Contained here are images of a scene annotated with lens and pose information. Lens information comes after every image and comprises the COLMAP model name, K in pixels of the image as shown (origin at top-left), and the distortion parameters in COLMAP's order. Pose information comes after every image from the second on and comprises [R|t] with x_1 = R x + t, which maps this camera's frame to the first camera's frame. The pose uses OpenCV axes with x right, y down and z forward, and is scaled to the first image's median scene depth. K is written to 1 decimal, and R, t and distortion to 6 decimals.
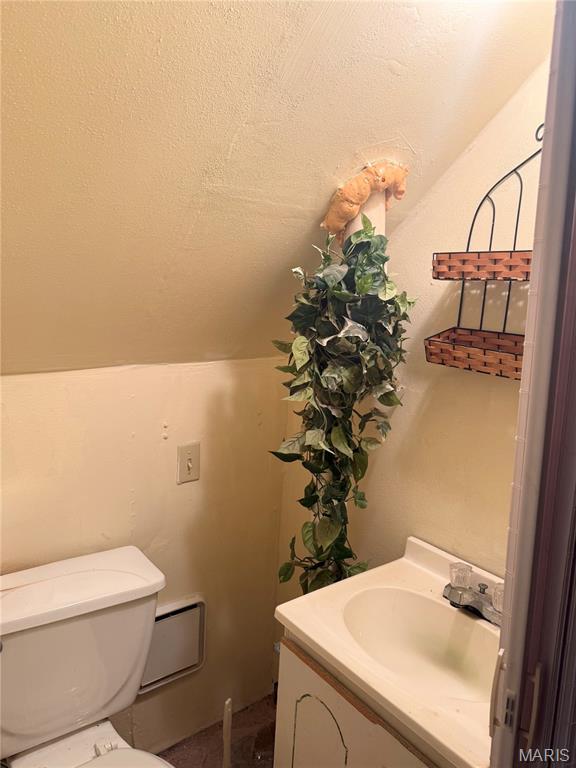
lens RADIAL K [[551.7, 0, 288.0], [0, 551.7, 384.0], [0, 0, 1]] dist [0.005110, -0.002608]
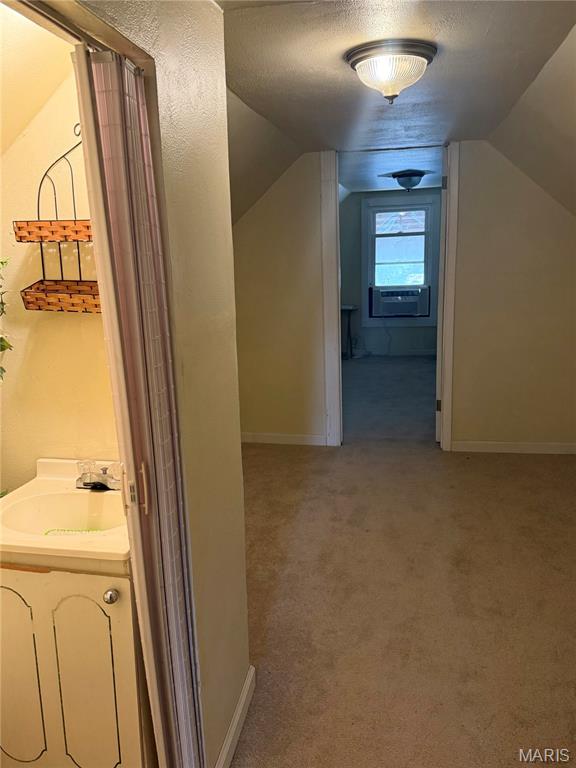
lens RADIAL K [[551.7, 0, 288.0], [0, 551.7, 384.0], [0, 0, 1]] dist [0.005110, -0.002608]
pose [[0.736108, -0.208246, 0.644033, -0.158891], [0.153765, 0.978067, 0.140507, 0.042432], [-0.659167, -0.004398, 0.751984, -0.349139]]
